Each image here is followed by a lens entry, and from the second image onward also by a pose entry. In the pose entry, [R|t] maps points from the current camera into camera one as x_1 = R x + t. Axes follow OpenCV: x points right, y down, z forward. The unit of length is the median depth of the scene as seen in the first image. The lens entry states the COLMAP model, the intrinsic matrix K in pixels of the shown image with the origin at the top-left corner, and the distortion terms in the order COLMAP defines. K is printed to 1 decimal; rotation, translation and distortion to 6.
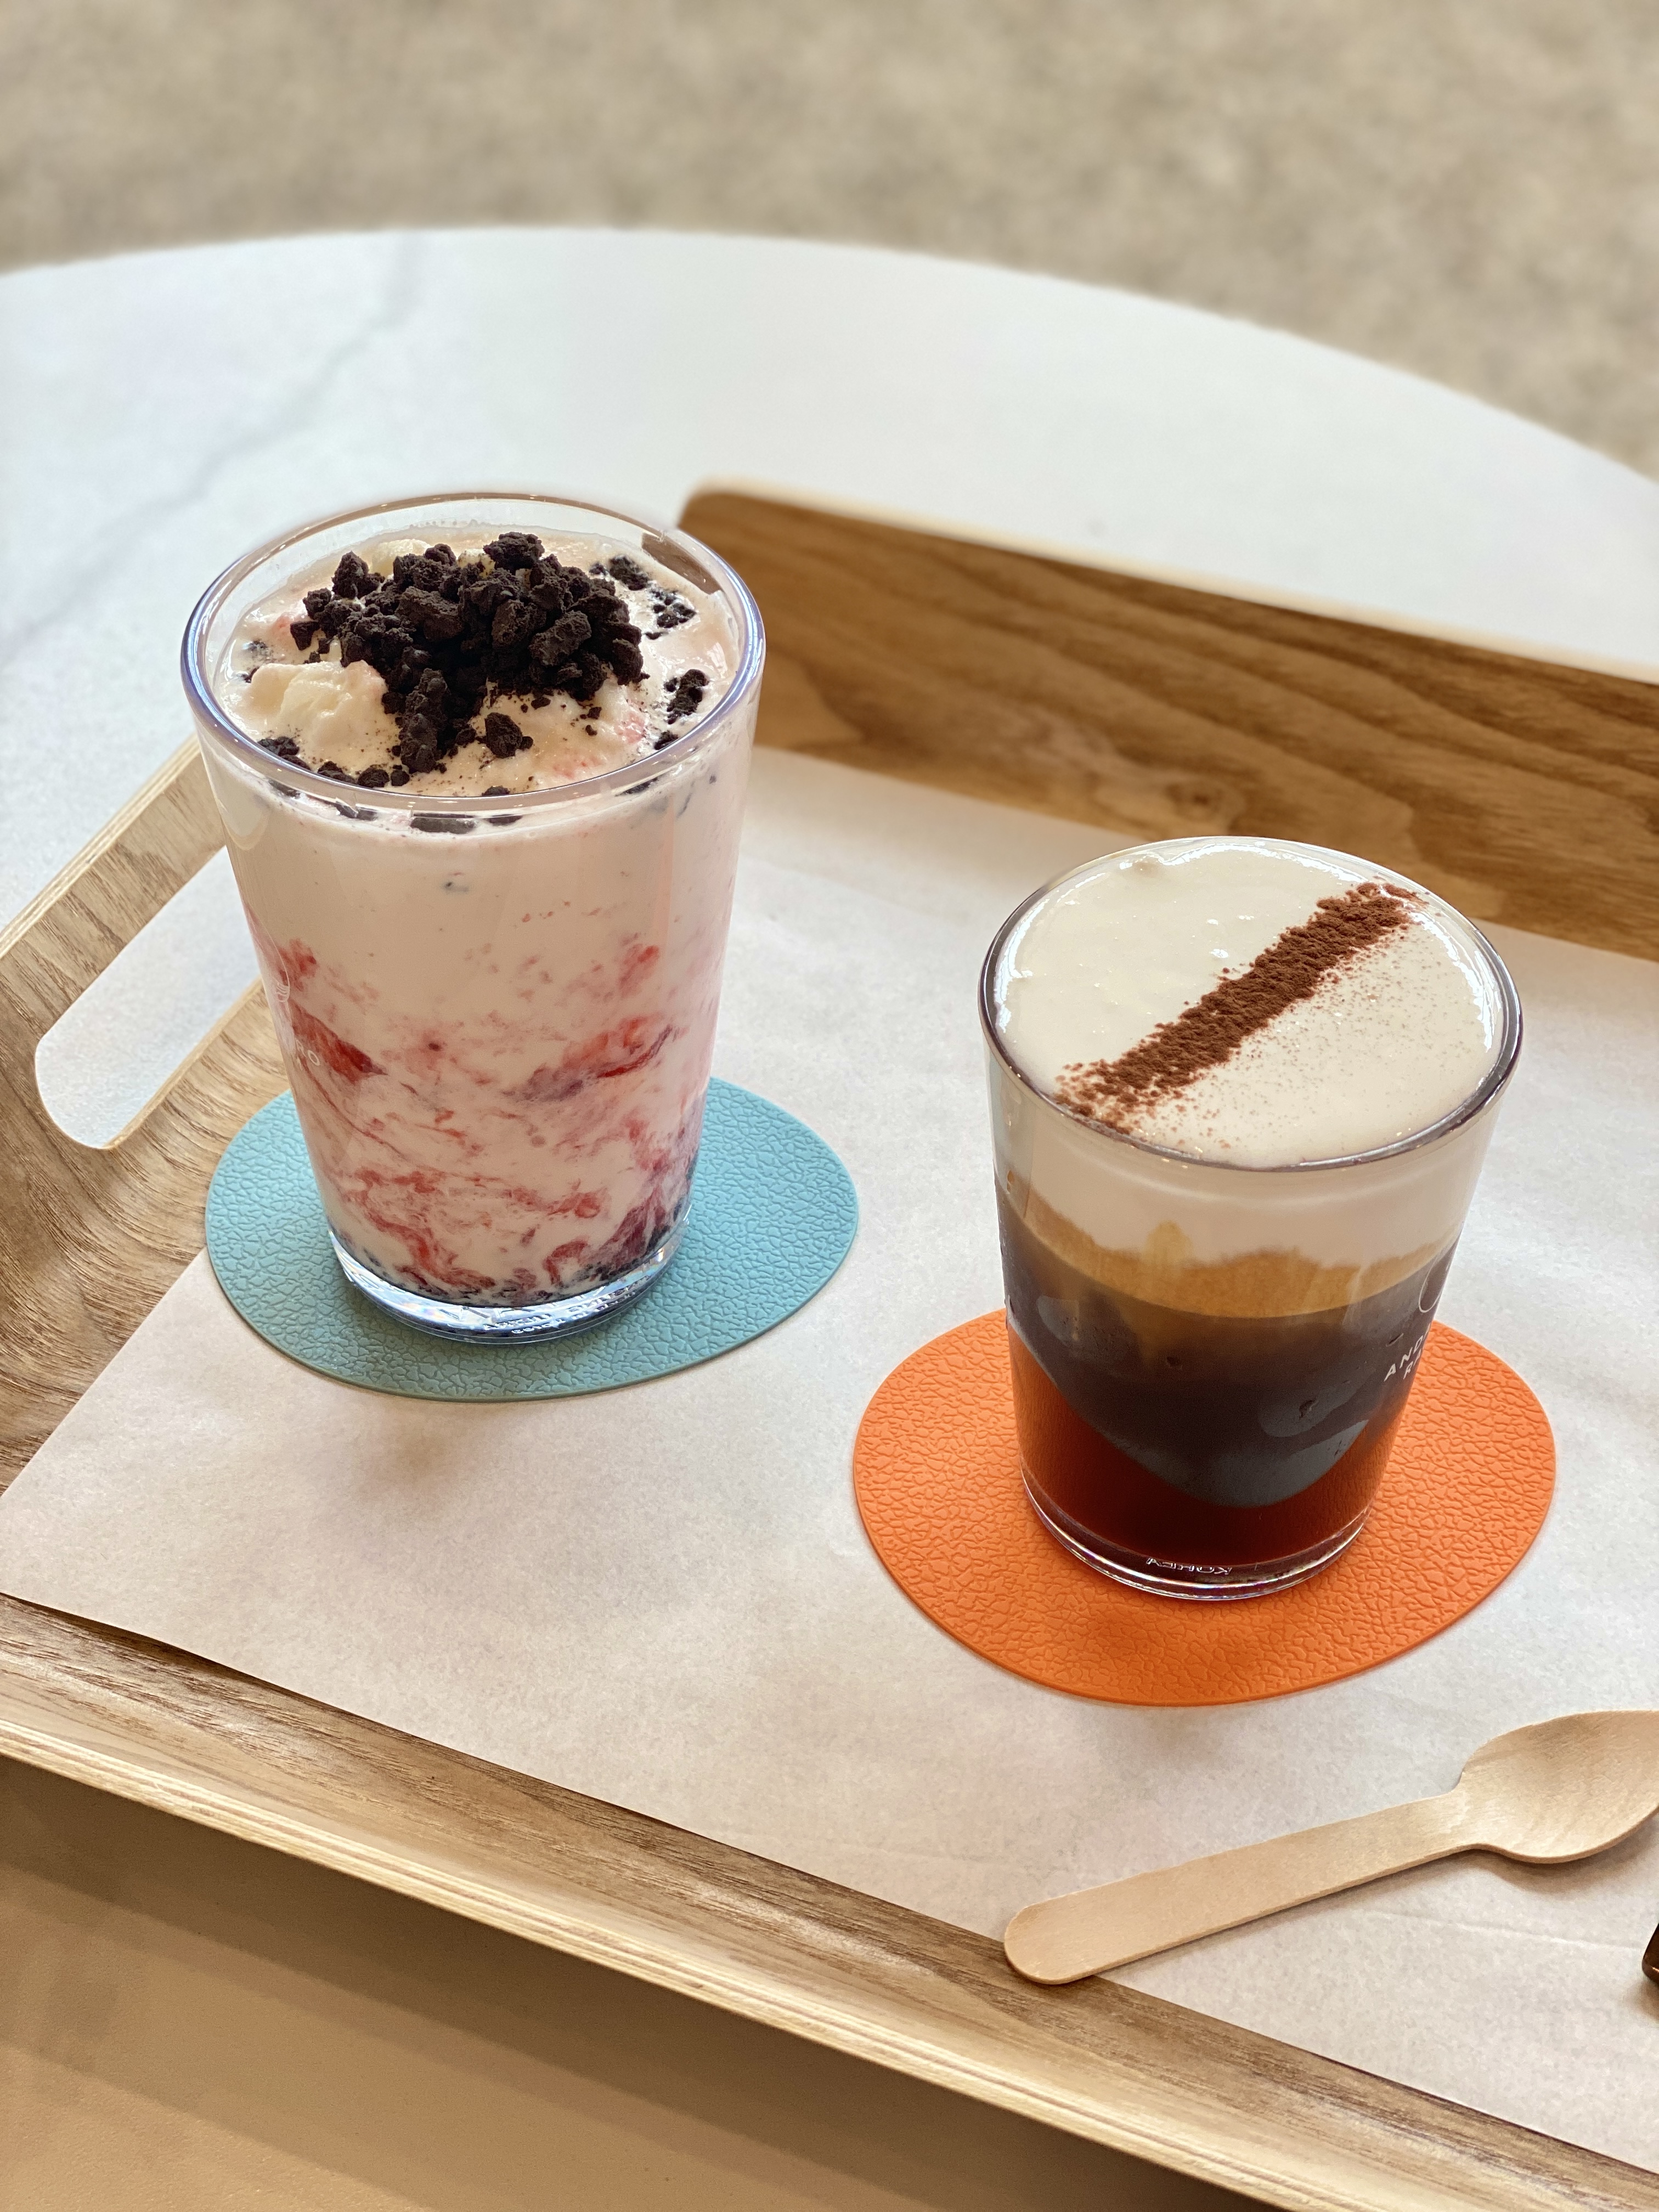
lens RADIAL K [[3286.5, 0, 829.5], [0, 3286.5, 1106.0], [0, 0, 1]] dist [0.212084, -0.527393]
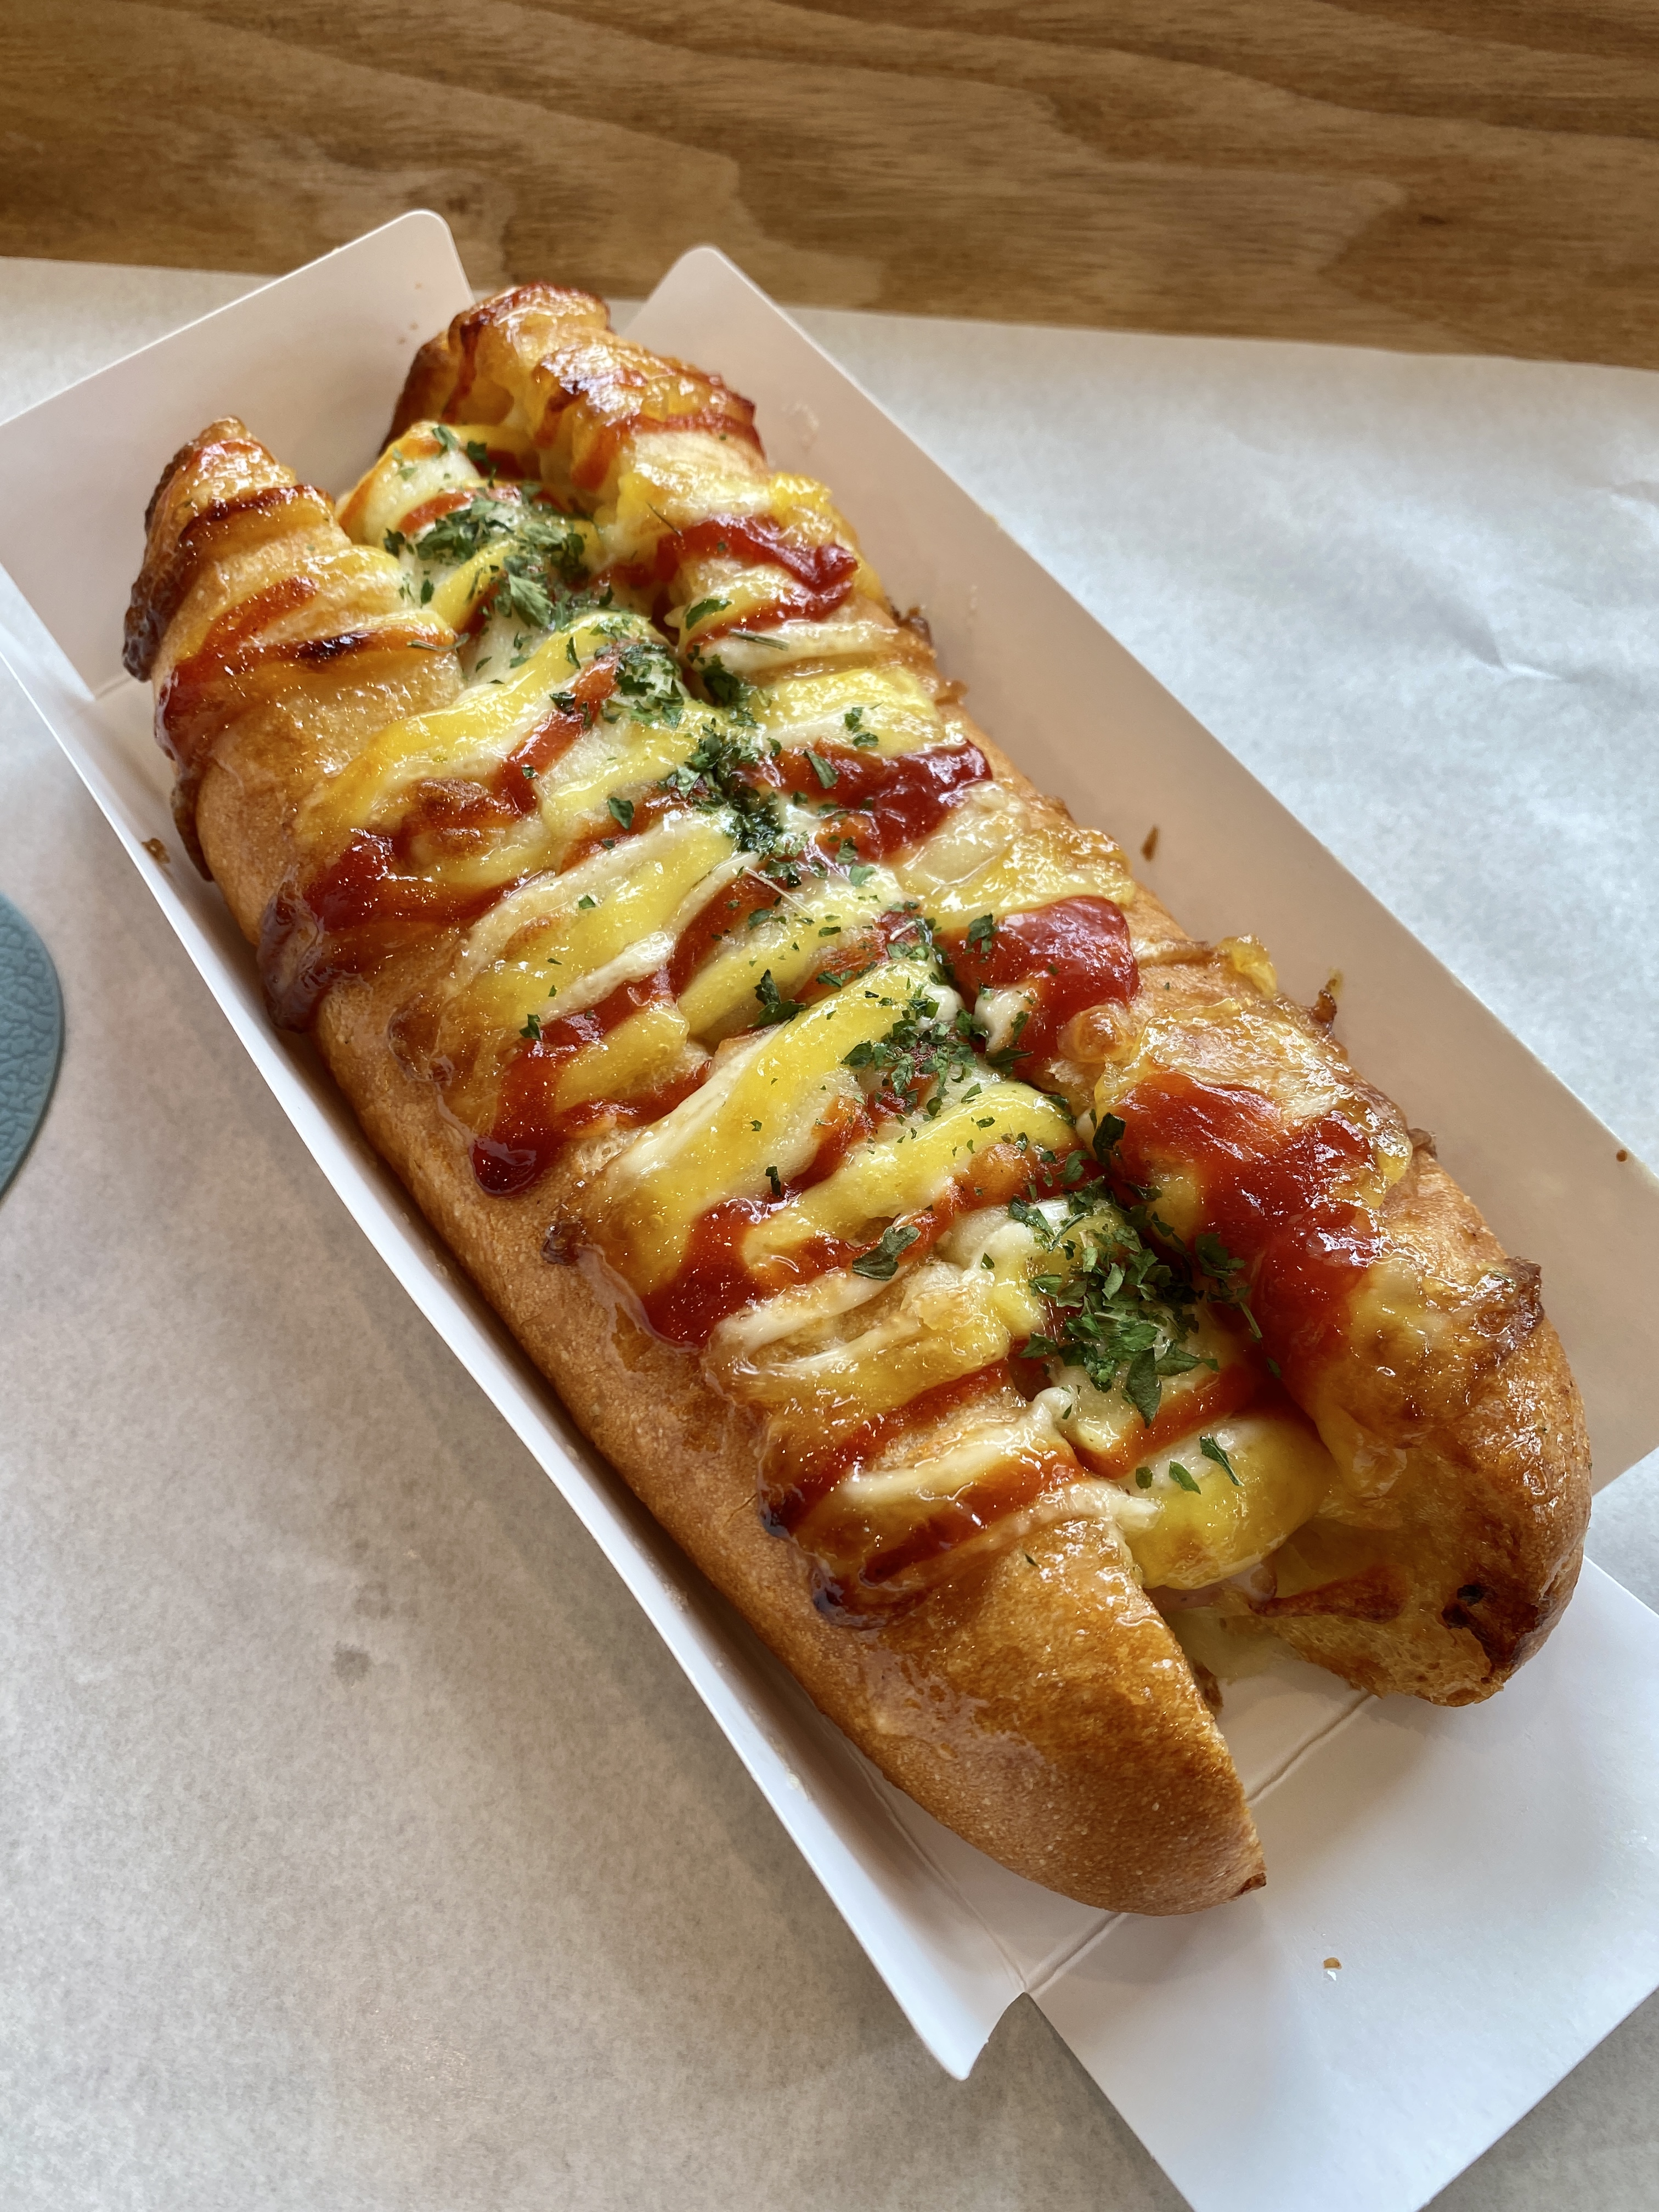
lens RADIAL K [[1768.8, 0, 829.5], [0, 1768.8, 1106.0], [0, 0, 1]] dist [-0.001907, -0.007130]
pose [[0.966493, -0.249191, 0.061606, 0.121043], [0.202922, 0.888686, 0.411168, -0.061197], [-0.157208, -0.384890, 0.909475, 0.571700]]
